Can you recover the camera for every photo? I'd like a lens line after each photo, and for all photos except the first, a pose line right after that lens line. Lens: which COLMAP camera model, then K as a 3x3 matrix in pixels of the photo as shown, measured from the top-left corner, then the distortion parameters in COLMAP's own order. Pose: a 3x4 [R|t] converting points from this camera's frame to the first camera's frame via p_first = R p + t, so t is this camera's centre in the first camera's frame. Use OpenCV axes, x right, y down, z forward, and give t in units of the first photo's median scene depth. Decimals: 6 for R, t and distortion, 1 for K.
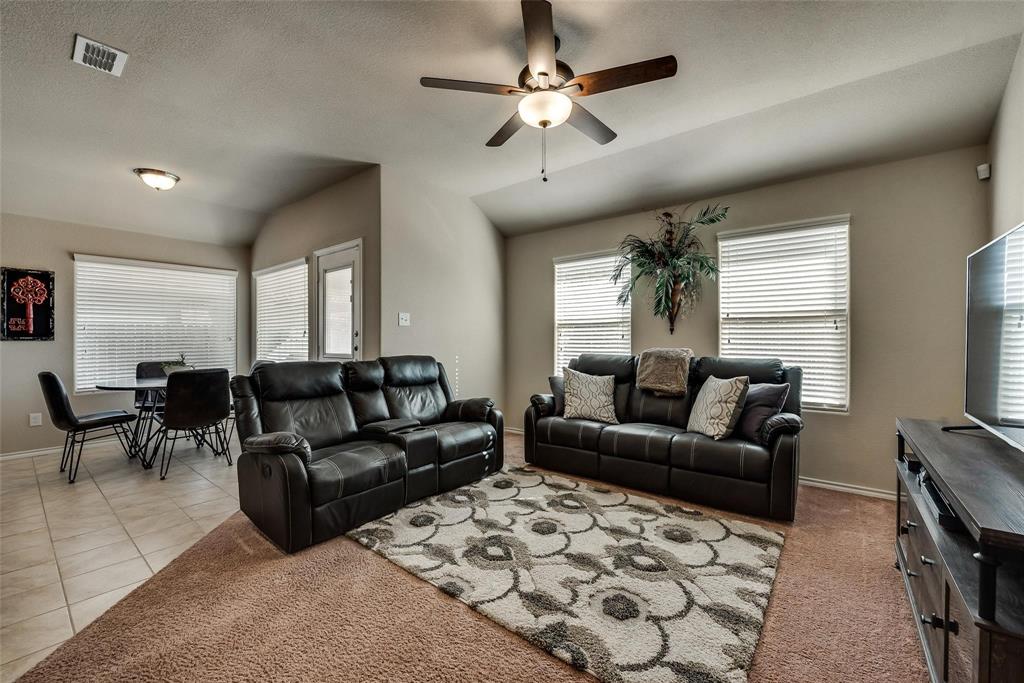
lens RADIAL K [[407.5, 0, 509.1], [0, 407.5, 342.0], [0, 0, 1]] dist [-0.002882, -0.002871]
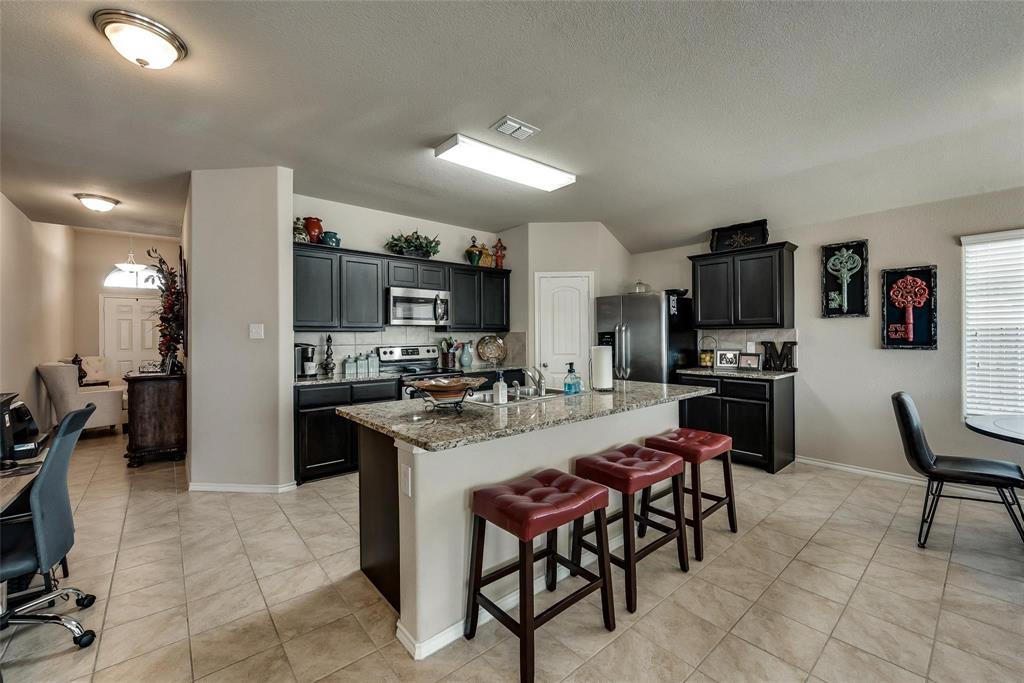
lens RADIAL K [[413.3, 0, 509.2], [0, 413.3, 330.7], [0, 0, 1]] dist [-0.000819, -0.004727]
pose [[-0.194168, -0.007187, -0.980942, -0.191942], [-0.001574, 0.999974, -0.007015, -0.044200], [0.980967, 0.000182, -0.194175, 0.402006]]
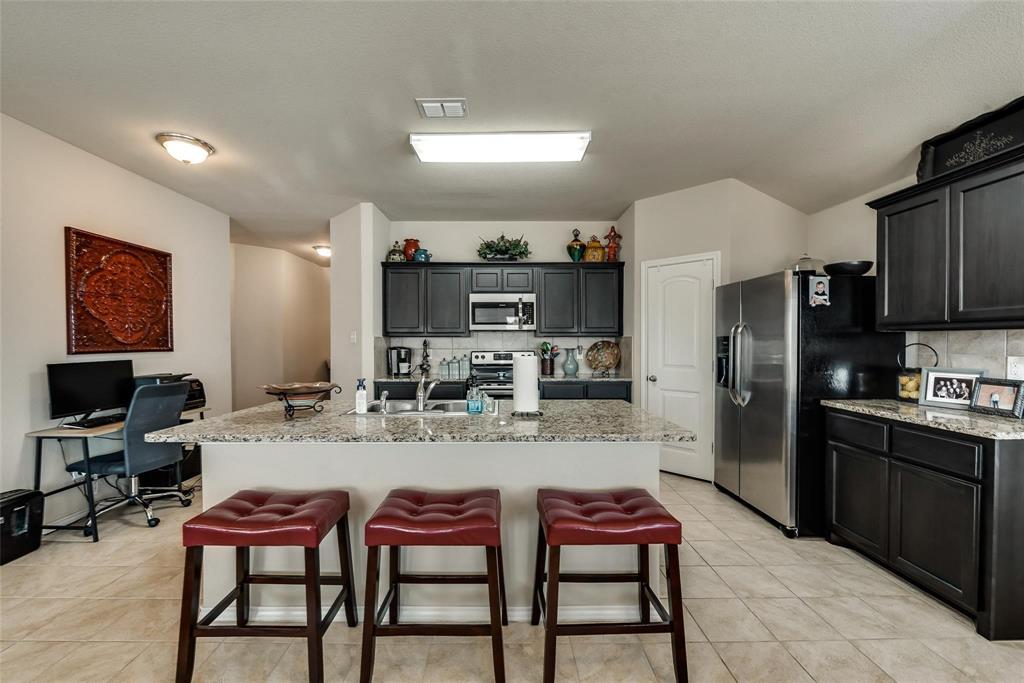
lens RADIAL K [[411.9, 0, 505.4], [0, 411.9, 343.5], [0, 0, 1]] dist [-0.001346, -0.004619]
pose [[-0.781663, 0.008955, -0.623637, -0.650977], [-0.000512, 0.999887, 0.014999, -0.047697], [0.623701, 0.012043, -0.781570, 0.920831]]
